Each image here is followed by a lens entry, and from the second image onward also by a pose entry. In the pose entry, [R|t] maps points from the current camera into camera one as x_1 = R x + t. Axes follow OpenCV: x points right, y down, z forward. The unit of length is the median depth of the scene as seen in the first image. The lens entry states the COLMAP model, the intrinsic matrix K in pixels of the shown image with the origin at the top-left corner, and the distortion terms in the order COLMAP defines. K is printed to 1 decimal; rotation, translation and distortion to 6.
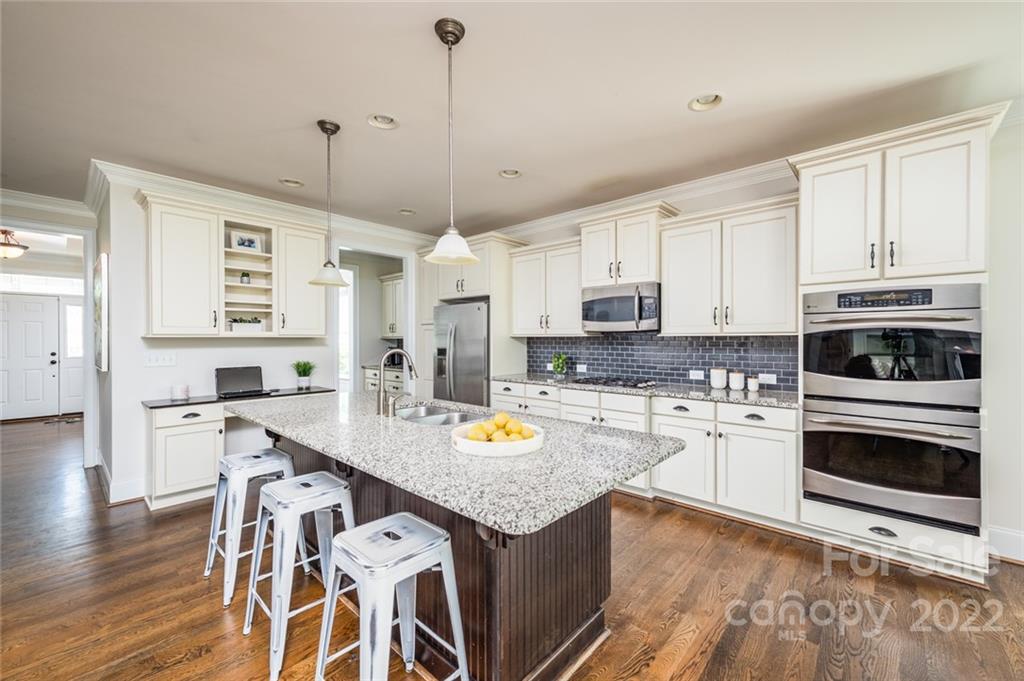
lens RADIAL K [[406.3, 0, 514.6], [0, 406.3, 336.8], [0, 0, 1]] dist [0.002580, 0.000952]
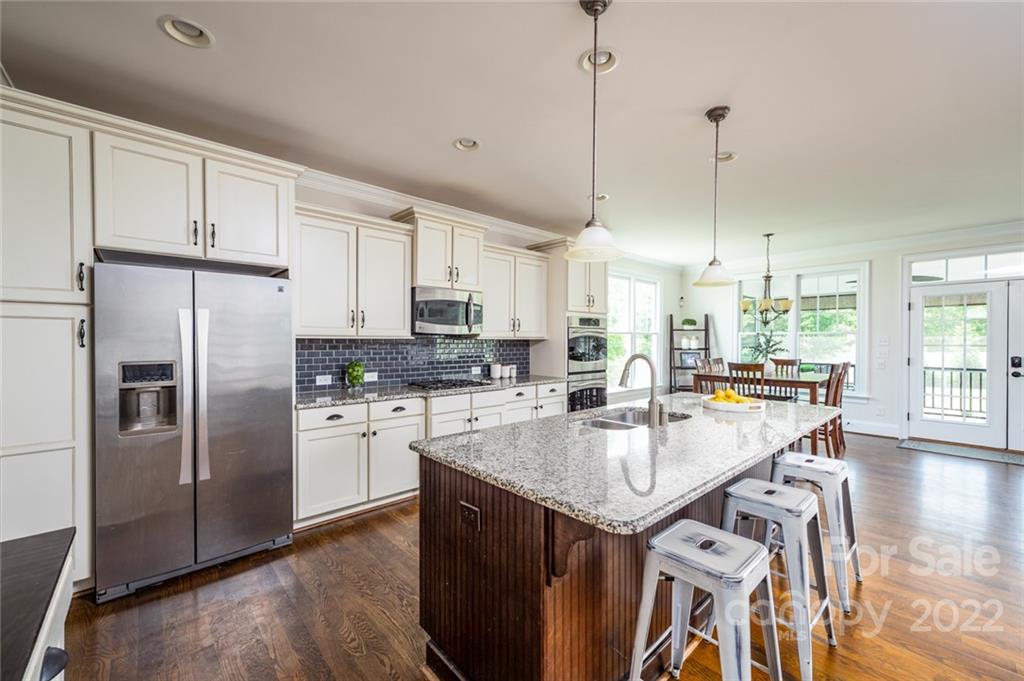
lens RADIAL K [[406.3, 0, 511.8], [0, 406.3, 343.1], [0, 0, 1]] dist [0.002580, 0.000952]
pose [[0.098391, -0.003882, 0.995140, -0.781464], [-0.004638, 0.999980, 0.004360, 0.003948], [-0.995137, -0.005045, 0.098371, 0.772576]]
